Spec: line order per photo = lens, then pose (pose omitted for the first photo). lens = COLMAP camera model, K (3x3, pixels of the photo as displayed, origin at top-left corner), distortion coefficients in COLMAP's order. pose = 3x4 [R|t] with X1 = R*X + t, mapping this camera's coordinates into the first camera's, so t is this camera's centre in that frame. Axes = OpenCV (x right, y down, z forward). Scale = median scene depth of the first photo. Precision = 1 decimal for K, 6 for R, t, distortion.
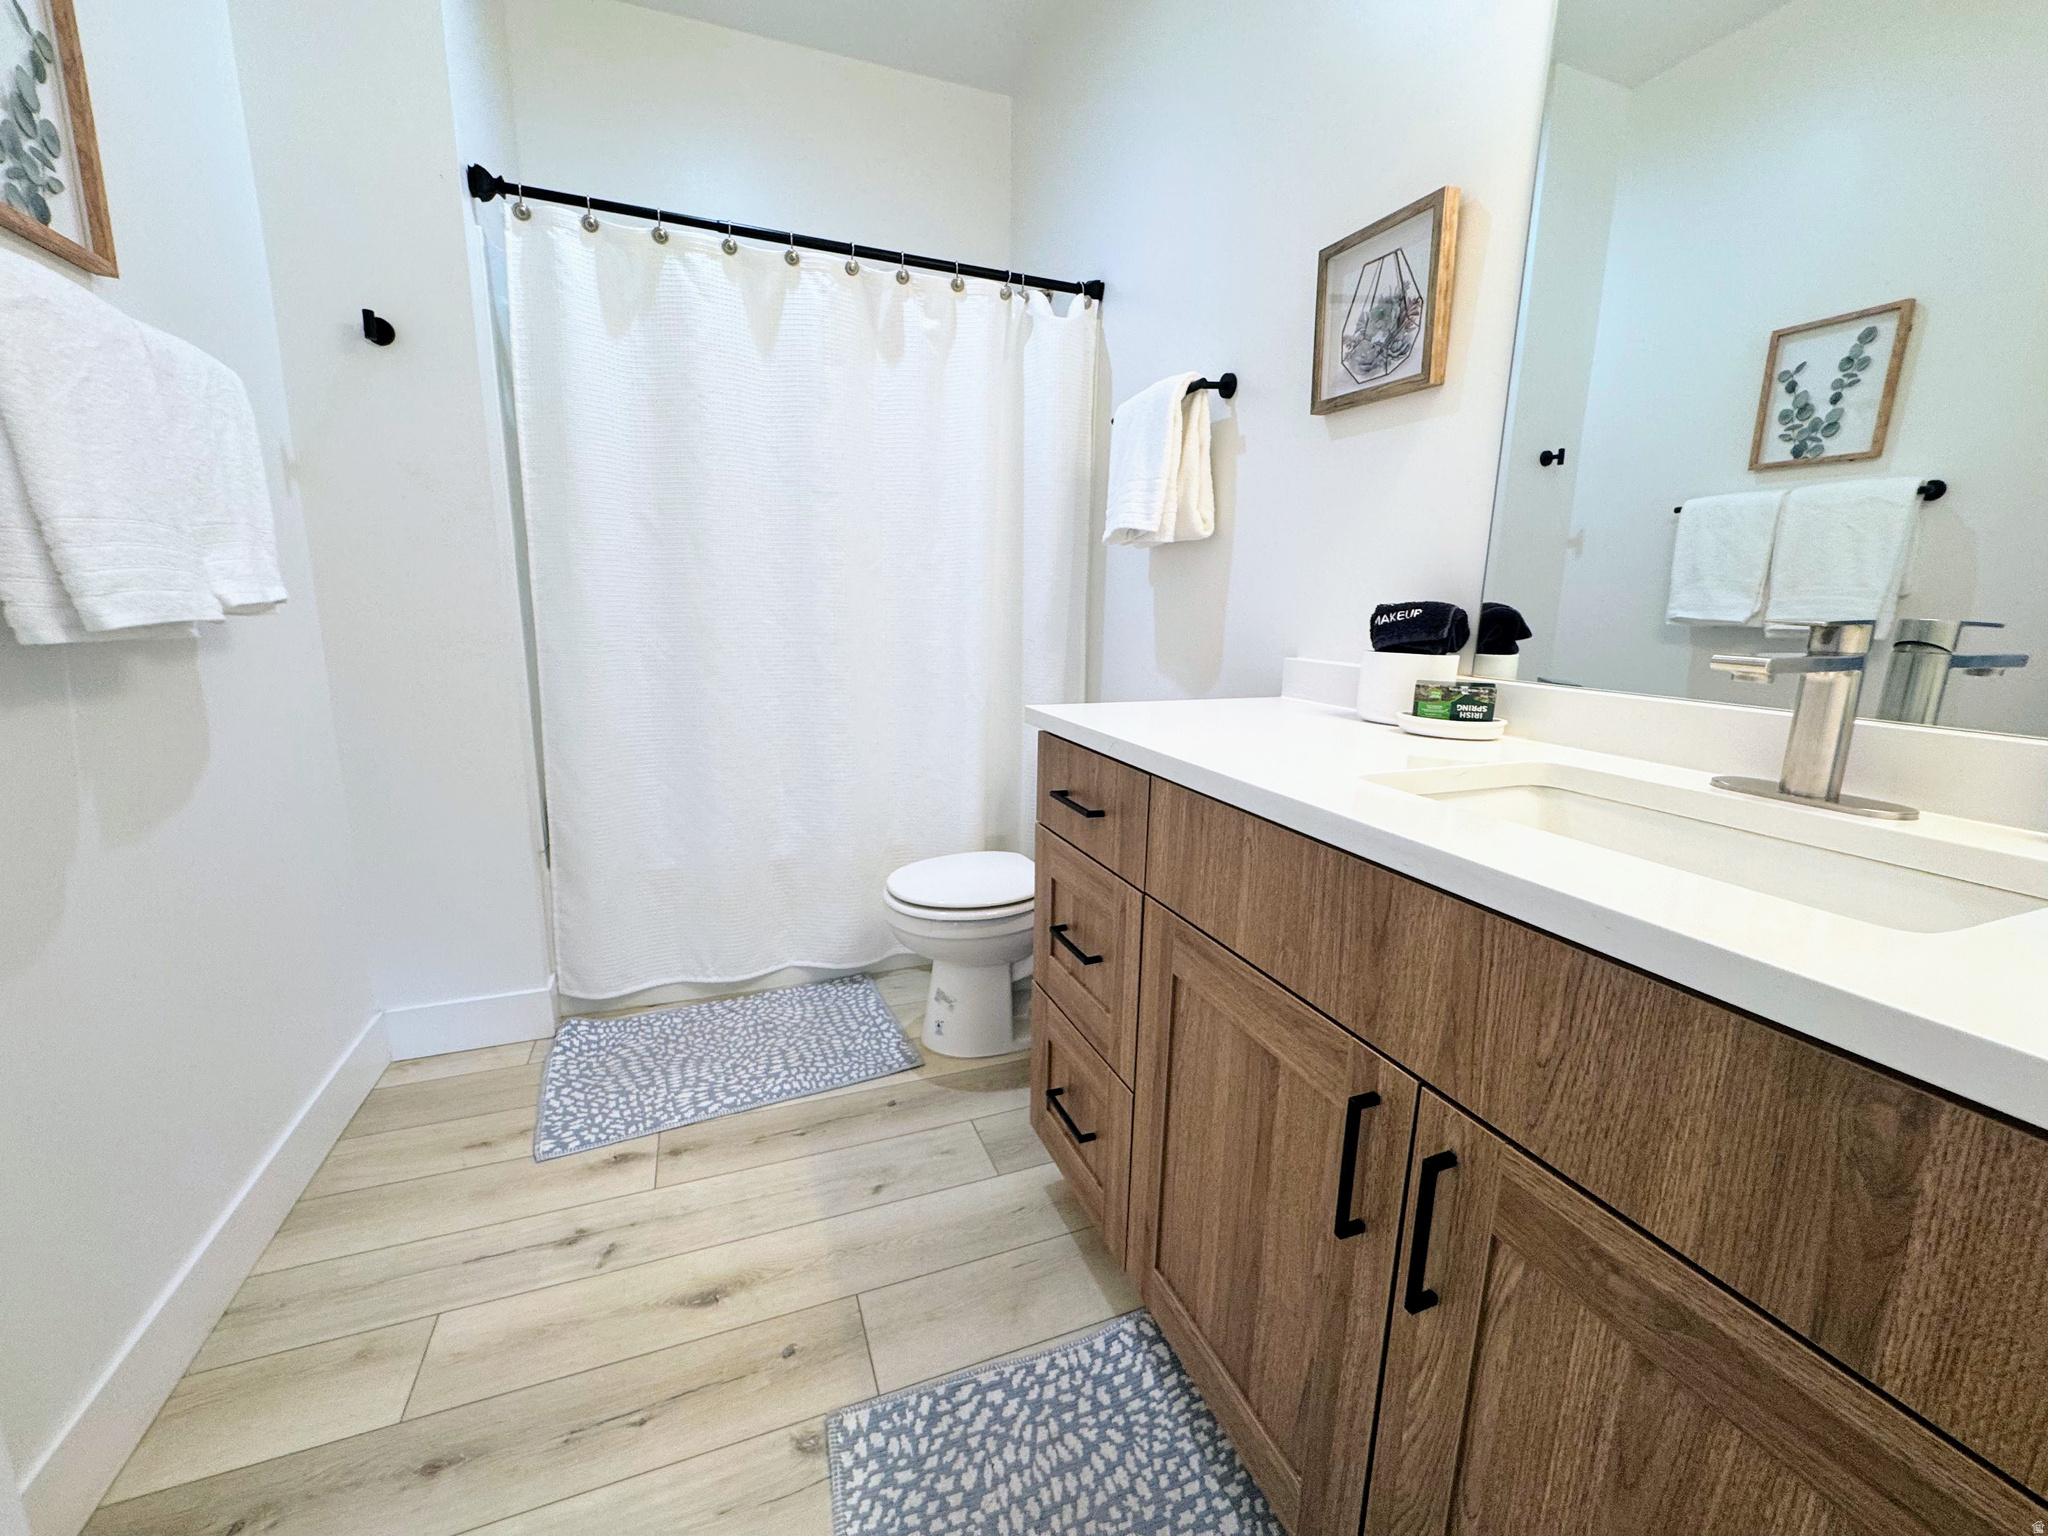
lens RADIAL K [[818.6, 0, 1023.1], [0, 818.6, 767.1], [0, 0, 1]] dist [-0.000761, 0.000503]
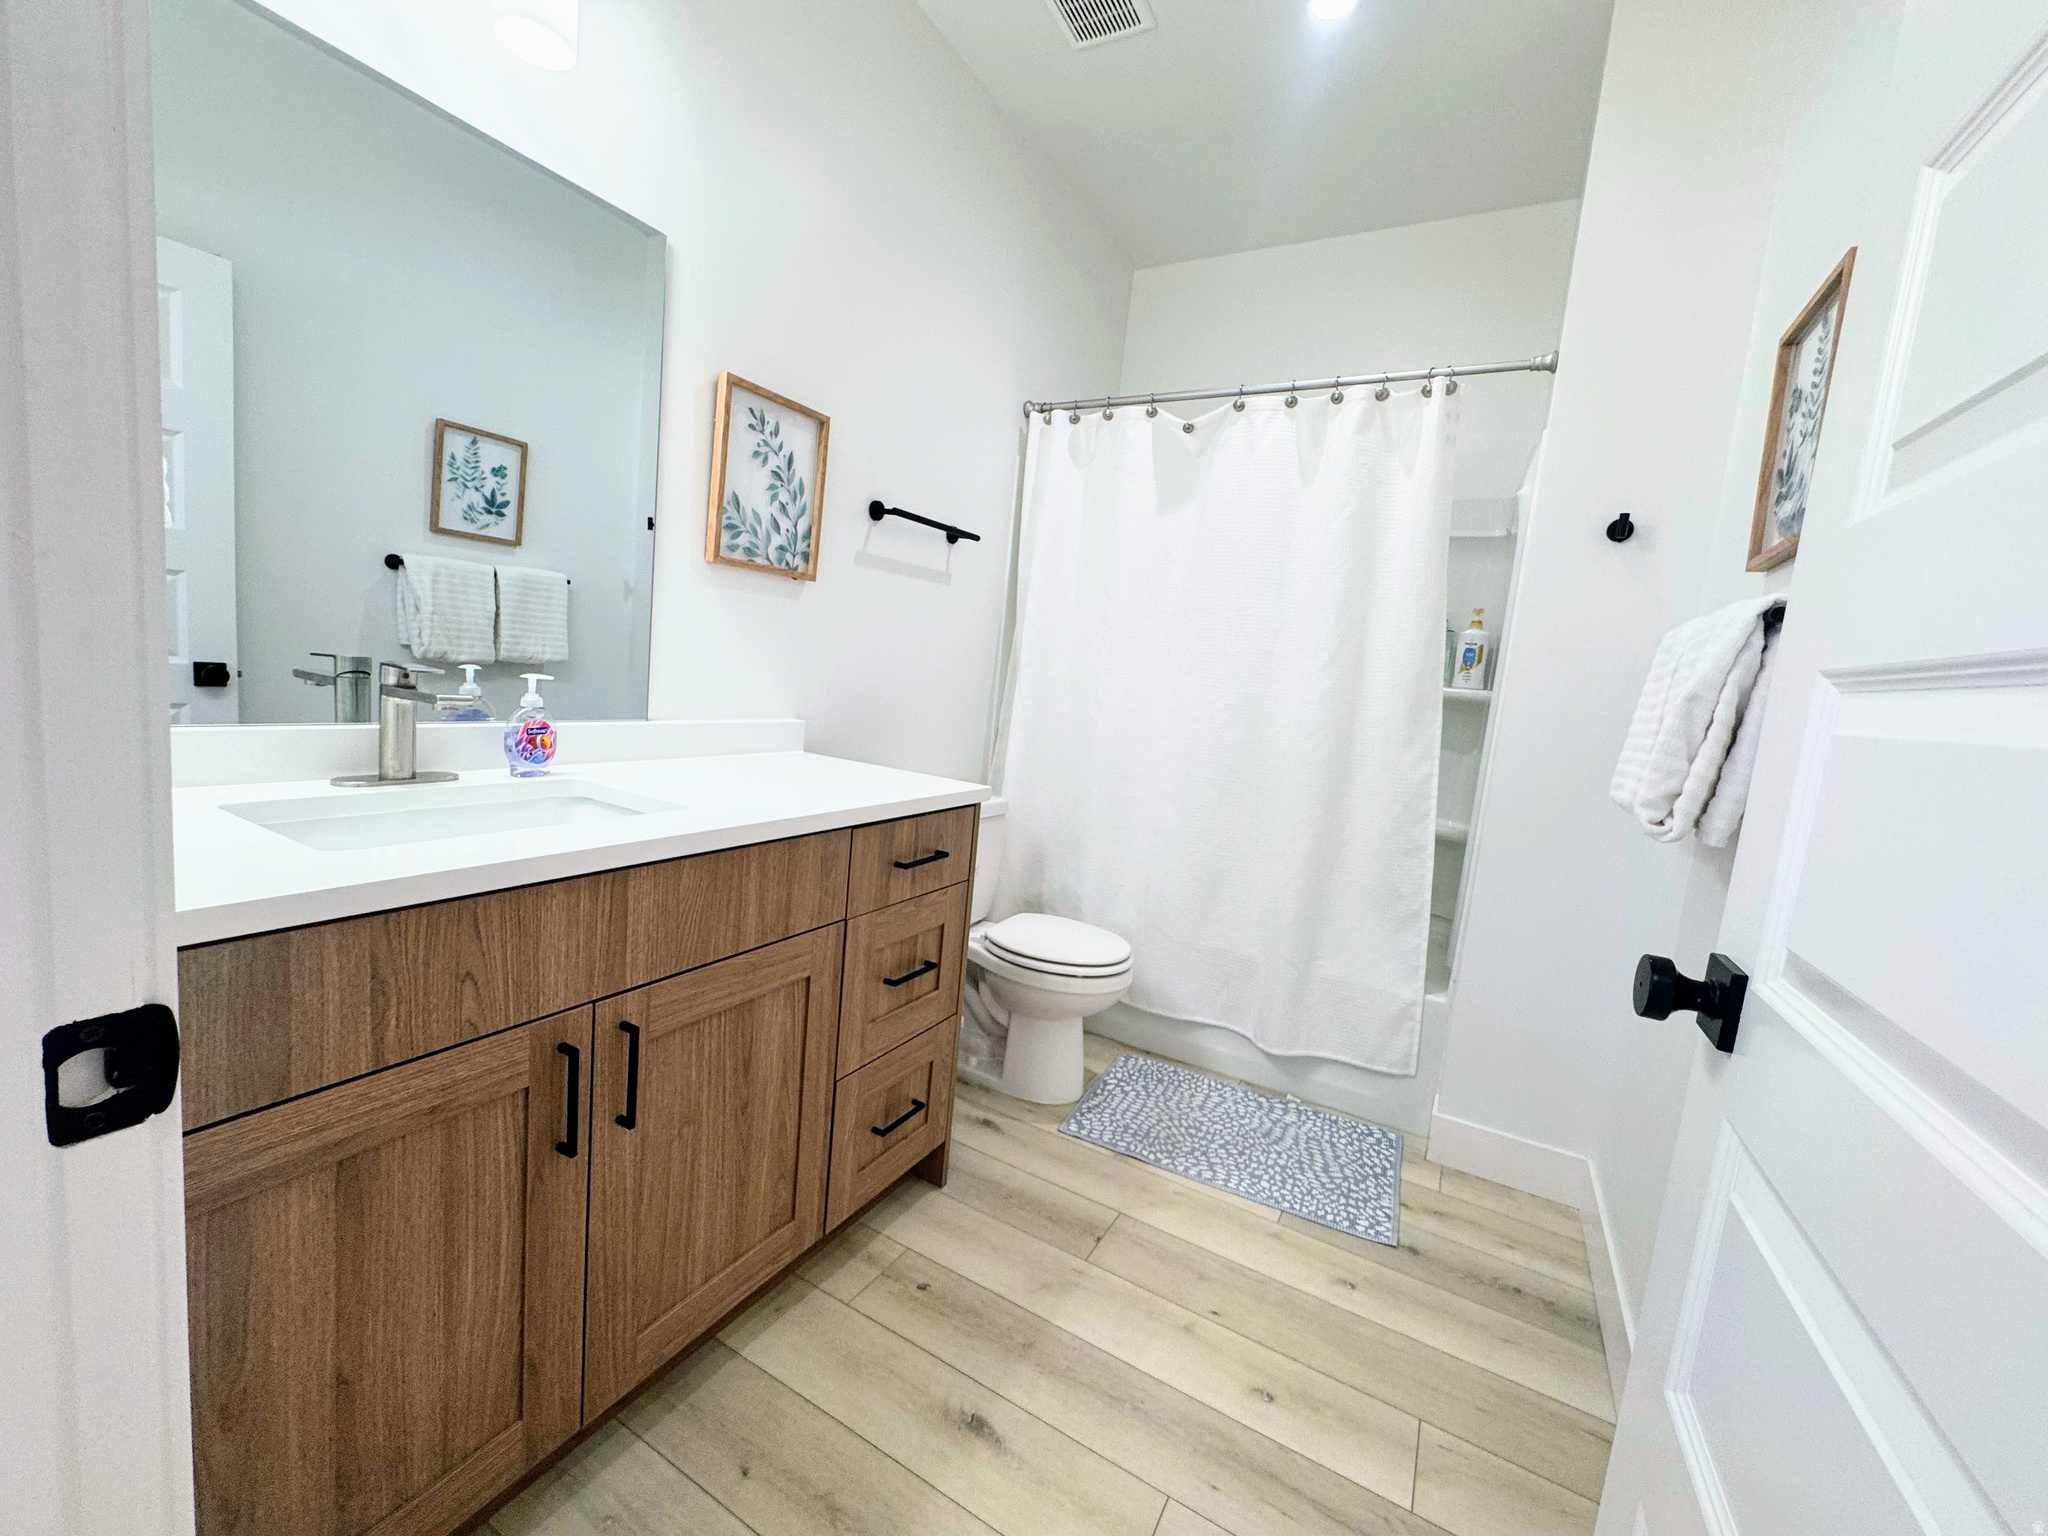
lens RADIAL K [[818.6, 0, 1023.1], [0, 818.6, 767.1], [0, 0, 1]] dist [-0.000761, 0.000503]
pose [[-0.613240, -0.162520, 0.772996, -1.008795], [0.051473, 0.968303, 0.244418, -0.437372], [-0.788217, 0.189675, -0.585437, 1.883851]]
